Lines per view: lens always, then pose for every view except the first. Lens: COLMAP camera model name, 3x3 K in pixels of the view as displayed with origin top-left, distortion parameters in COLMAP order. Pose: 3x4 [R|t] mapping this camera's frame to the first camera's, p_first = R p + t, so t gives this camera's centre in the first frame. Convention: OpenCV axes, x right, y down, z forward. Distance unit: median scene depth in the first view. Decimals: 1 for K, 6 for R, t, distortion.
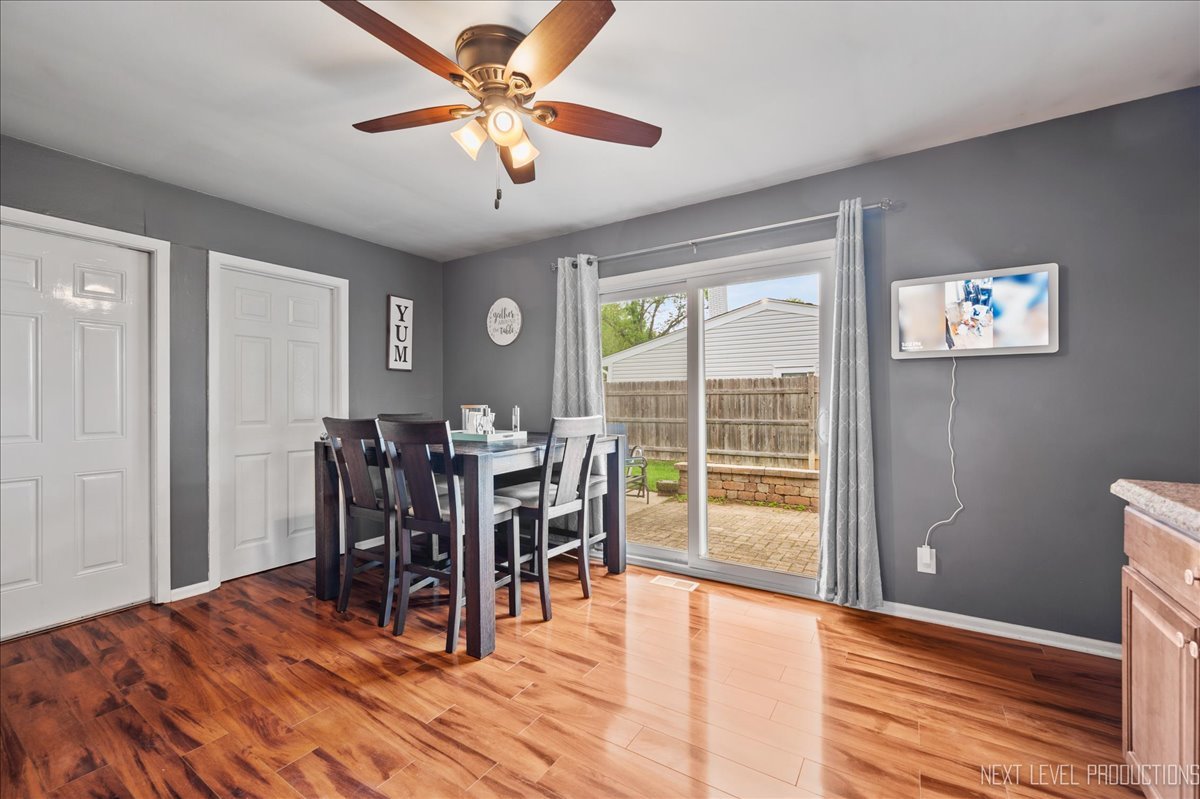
lens RADIAL K [[506.1, 0, 604.2], [0, 506.1, 397.0], [0, 0, 1]] dist [-0.001543, -0.000114]
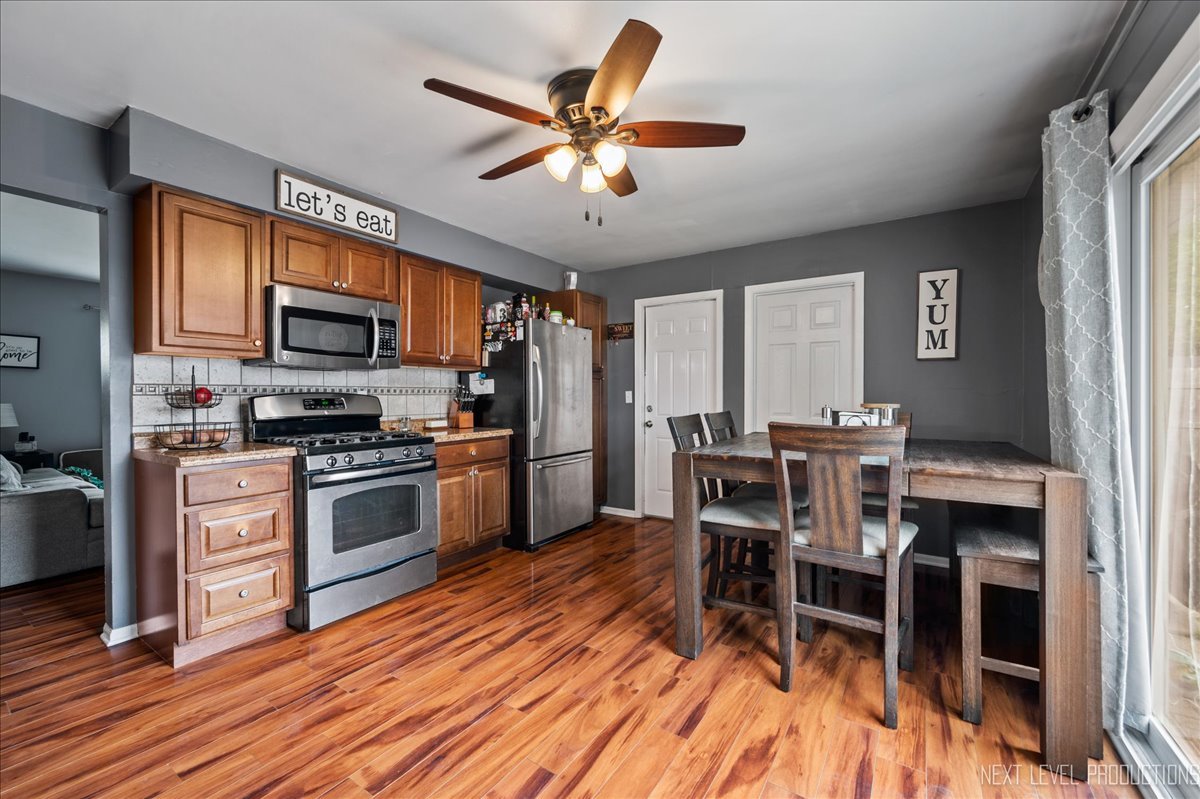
lens RADIAL K [[477.9, 0, 598.1], [0, 477.9, 394.0], [0, 0, 1]] dist [-0.000400, 0.000038]
pose [[-0.036904, 0.000708, -0.999319, 0.728065], [0.006625, 0.999978, 0.000464, -0.002287], [0.999297, -0.006604, -0.036908, 0.899768]]
